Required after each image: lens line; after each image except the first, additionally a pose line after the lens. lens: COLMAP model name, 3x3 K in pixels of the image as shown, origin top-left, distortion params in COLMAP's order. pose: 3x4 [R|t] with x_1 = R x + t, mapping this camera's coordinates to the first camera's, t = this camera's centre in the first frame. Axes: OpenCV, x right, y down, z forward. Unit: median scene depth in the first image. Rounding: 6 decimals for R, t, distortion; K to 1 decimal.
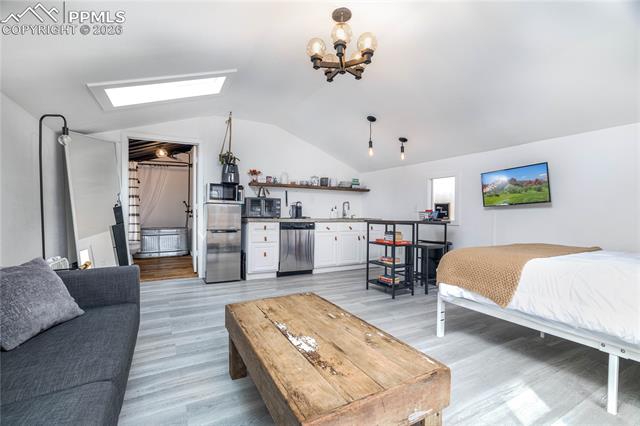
lens RADIAL K [[282.2, 0, 320.2], [0, 282.2, 215.0], [0, 0, 1]] dist [-0.004561, -0.000420]
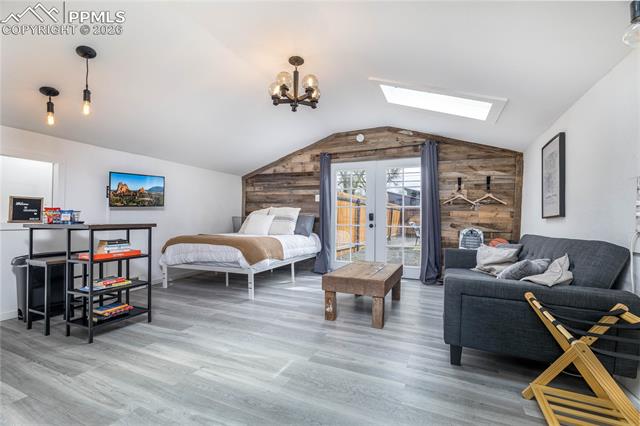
lens RADIAL K [[282.2, 0, 320.2], [0, 282.2, 215.0], [0, 0, 1]] dist [-0.004561, -0.000420]
pose [[-0.597301, -0.005760, 0.801997, -0.480225], [-0.009397, 0.999956, 0.000184, -0.006234], [-0.801962, -0.007427, -0.597329, 0.793025]]
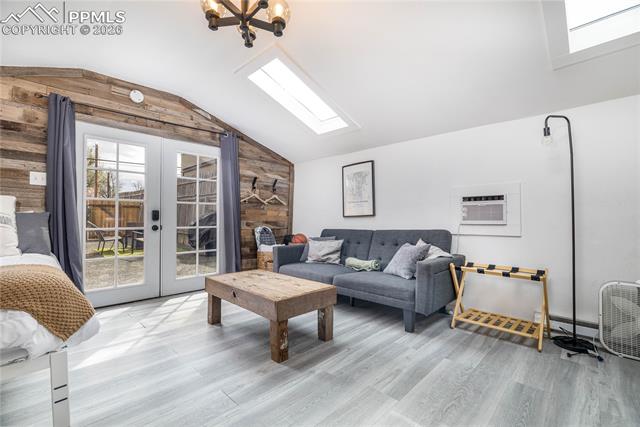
lens RADIAL K [[282.2, 0, 320.2], [0, 282.2, 215.5], [0, 0, 1]] dist [-0.004561, -0.000420]
pose [[-0.958611, -0.013584, -0.284396, 0.044939], [-0.013039, 0.999908, -0.003810, -0.003372], [0.284422, 0.000056, -0.958699, 0.844476]]
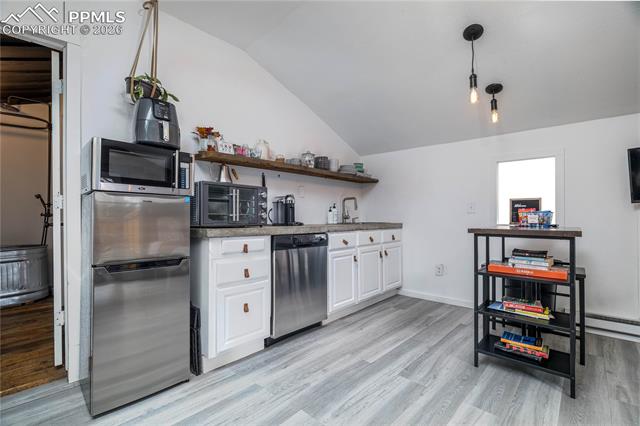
lens RADIAL K [[282.2, 0, 320.2], [0, 282.2, 215.0], [0, 0, 1]] dist [-0.004561, -0.000420]
pose [[0.952938, -0.008417, 0.303050, -0.202296], [0.009915, 0.999945, -0.003405, -0.006328], [-0.303004, 0.006249, 0.952969, 0.494218]]
